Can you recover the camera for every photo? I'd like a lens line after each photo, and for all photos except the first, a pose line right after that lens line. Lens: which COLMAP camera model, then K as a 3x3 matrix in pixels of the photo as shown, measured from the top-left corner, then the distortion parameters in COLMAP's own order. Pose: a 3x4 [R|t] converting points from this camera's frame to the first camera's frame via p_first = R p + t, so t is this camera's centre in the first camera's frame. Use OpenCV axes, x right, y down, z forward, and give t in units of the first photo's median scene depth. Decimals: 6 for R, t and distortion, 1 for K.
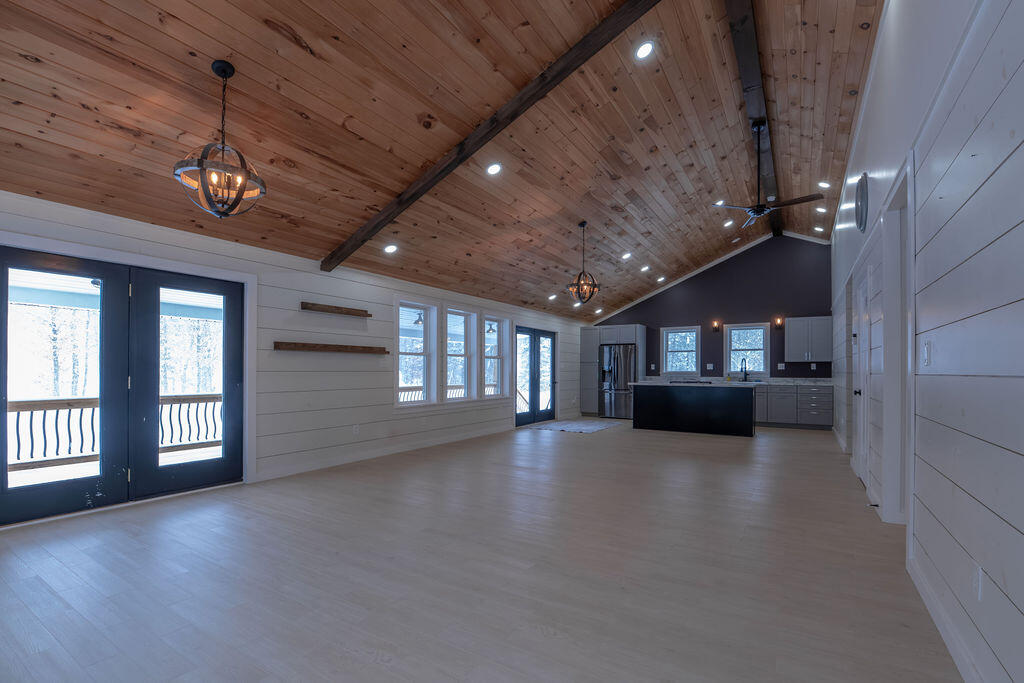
lens RADIAL K [[452.0, 0, 512.9], [0, 452.0, 353.5], [0, 0, 1]] dist [-0.000977, -0.000019]
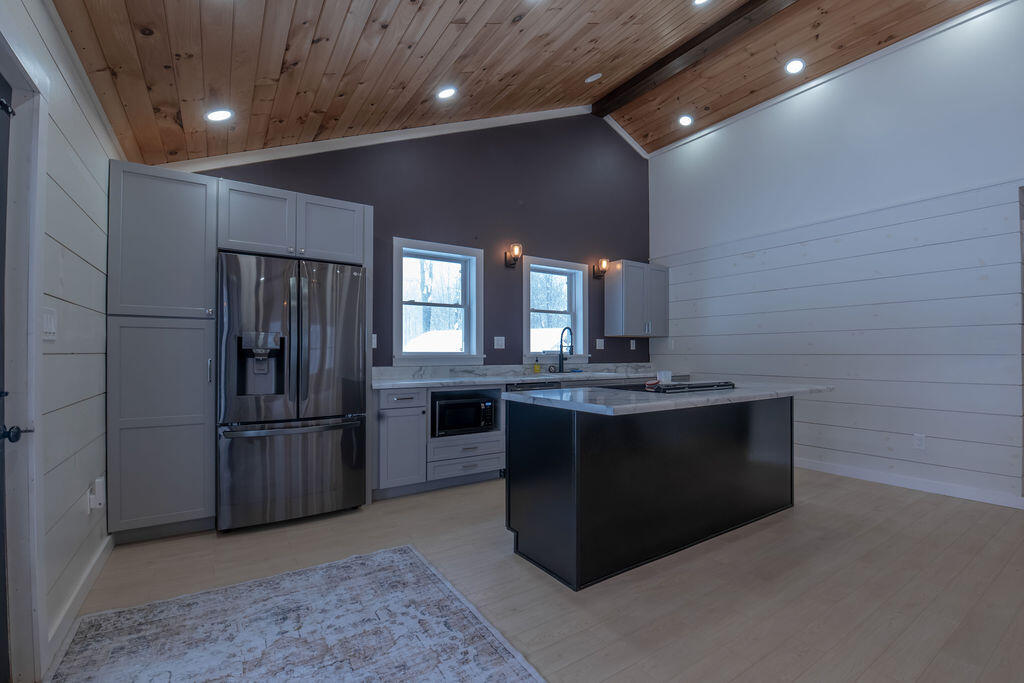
lens RADIAL K [[452.0, 0, 512.9], [0, 452.0, 353.5], [0, 0, 1]] dist [-0.000977, -0.000019]
pose [[0.406504, 0.003435, 0.913643, 0.023218], [-0.025783, 0.999638, 0.007714, 0.037100], [-0.913285, -0.026692, 0.406445, 0.826307]]
